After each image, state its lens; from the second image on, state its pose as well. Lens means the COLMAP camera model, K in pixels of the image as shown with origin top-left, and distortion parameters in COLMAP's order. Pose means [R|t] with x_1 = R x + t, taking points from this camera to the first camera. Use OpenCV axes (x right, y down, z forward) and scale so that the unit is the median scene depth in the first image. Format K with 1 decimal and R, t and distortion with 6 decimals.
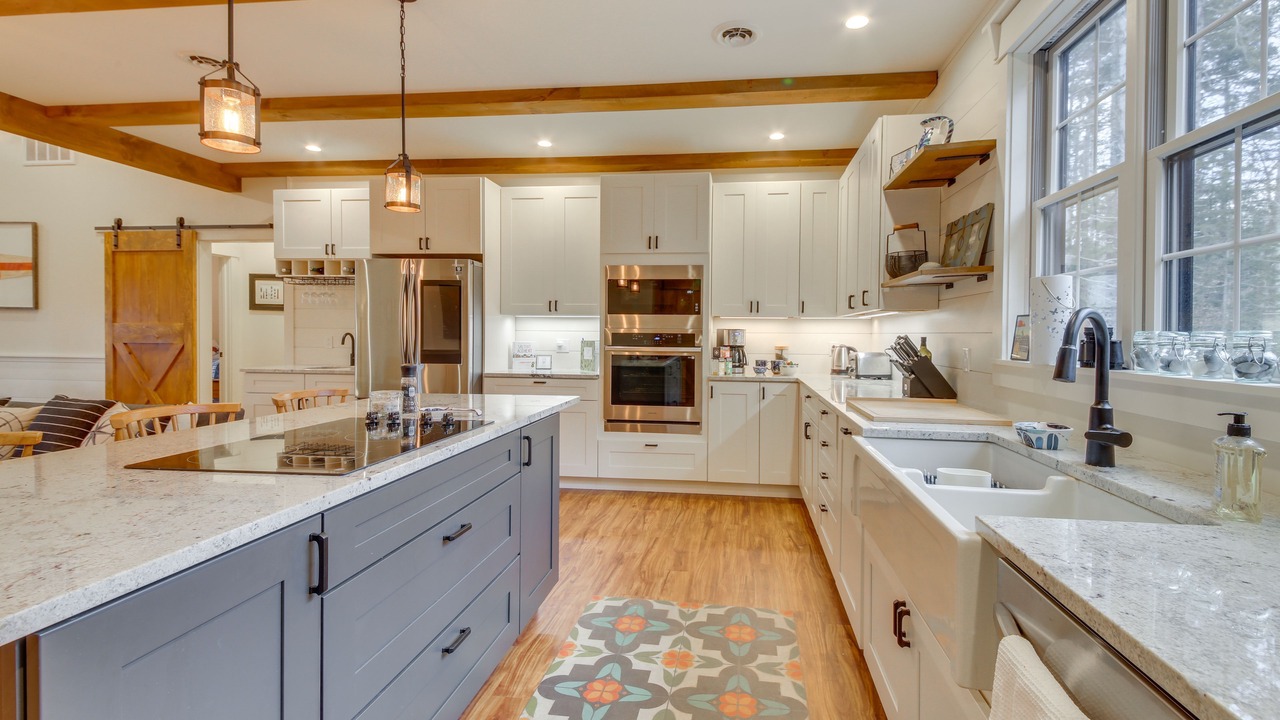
lens RADIAL K [[573.6, 0, 675.1], [0, 573.6, 345.0], [0, 0, 1]] dist [0.001007, -0.000044]
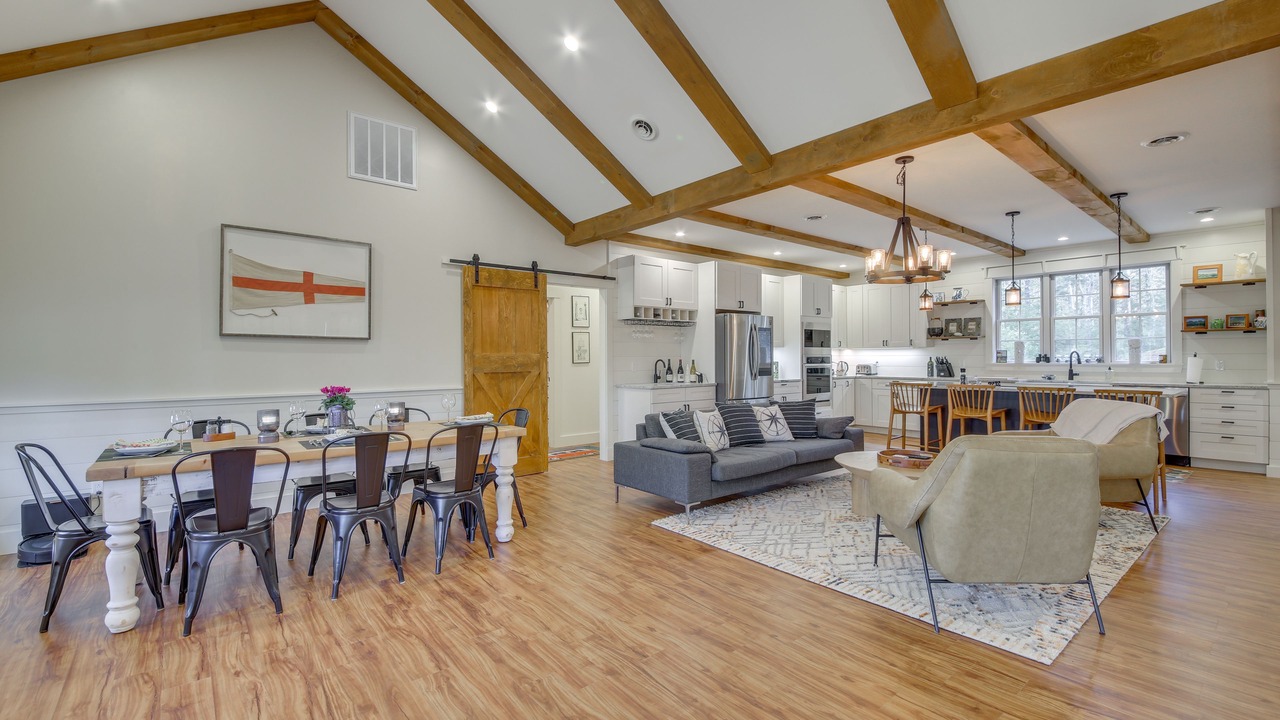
lens RADIAL K [[553.3, 0, 640.0], [0, 553.3, 360.0], [0, 0, 1]] dist [0.014134, -0.022451]
pose [[0.689331, -0.017816, 0.724227, -1.782656], [0.025208, 0.999682, 0.000599, -0.024888], [-0.724007, 0.017843, 0.689561, 0.108836]]
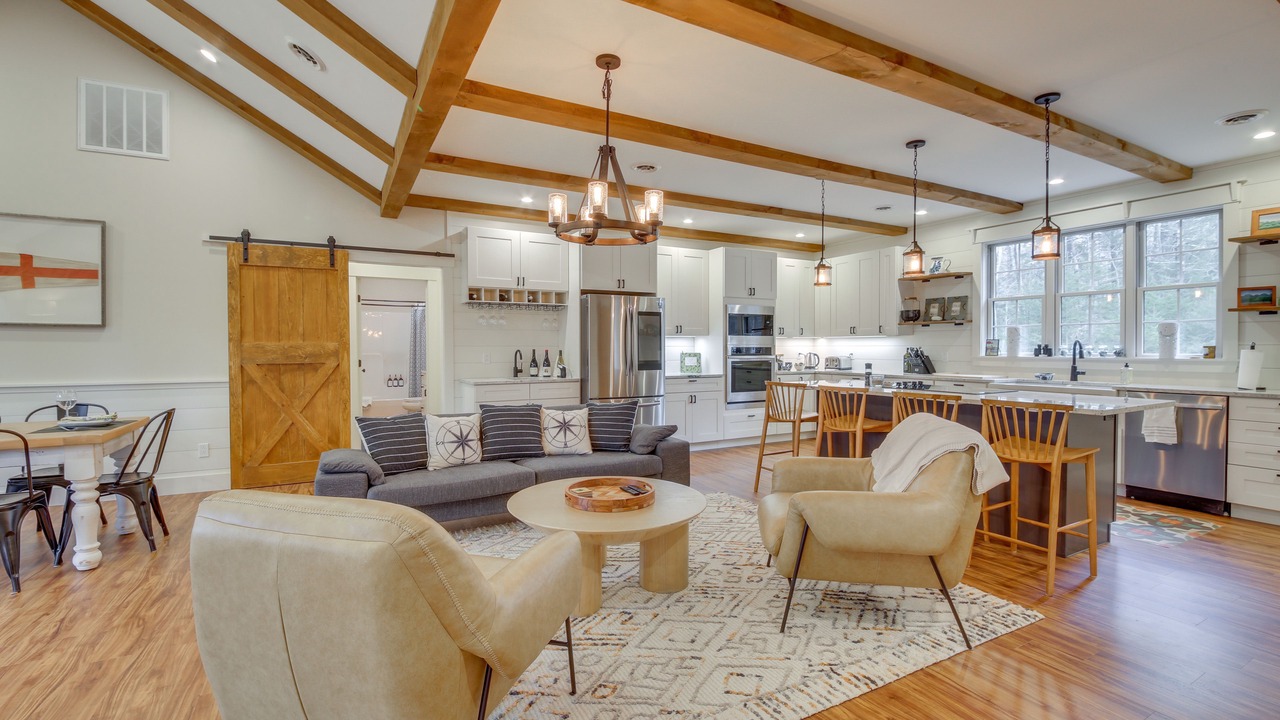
lens RADIAL K [[561.8, 0, 642.0], [0, 561.8, 357.3], [0, 0, 1]] dist [0.016959, -0.018543]
pose [[0.818067, -0.022525, 0.574681, -1.159618], [0.020777, 0.999738, 0.009609, -0.012952], [-0.574747, 0.004079, 0.818321, -0.127314]]
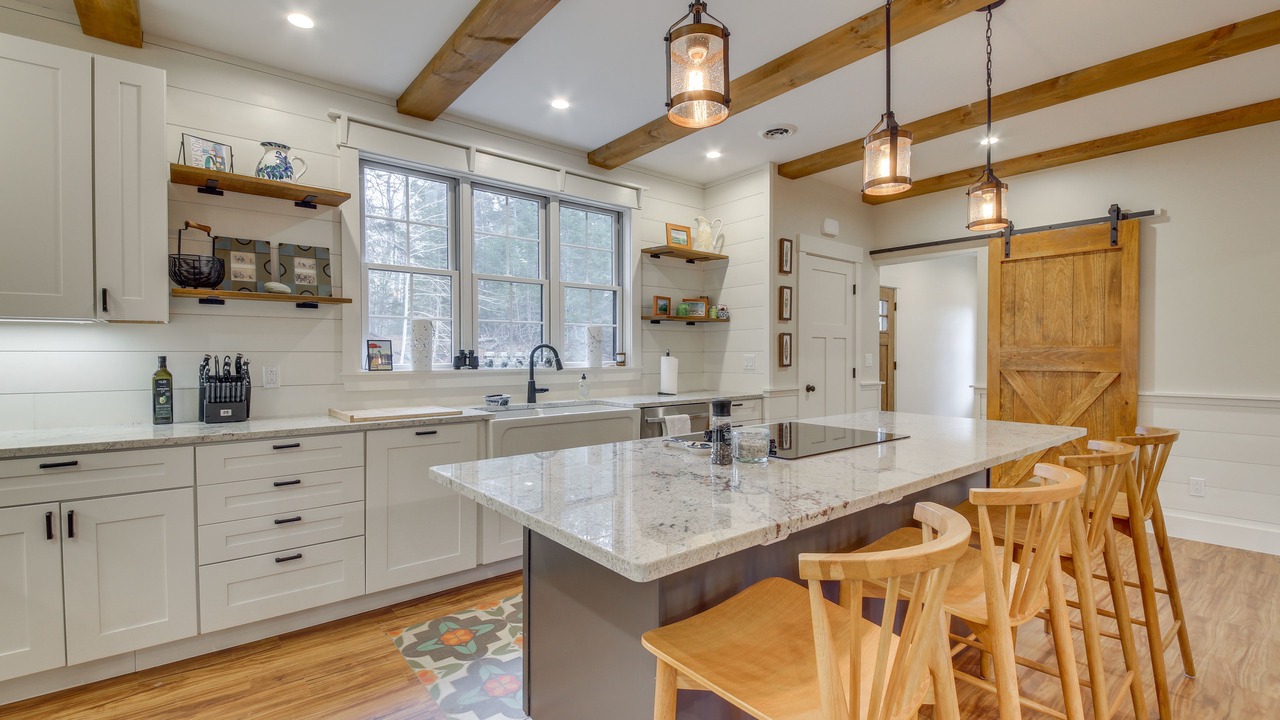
lens RADIAL K [[553.3, 0, 640.0], [0, 553.3, 360.0], [0, 0, 1]] dist [0.014134, -0.022451]
pose [[-0.721878, -0.017688, 0.691794, -0.430930], [0.006114, 0.999471, 0.031934, -0.020483], [-0.691993, 0.027282, -0.721389, 0.774000]]
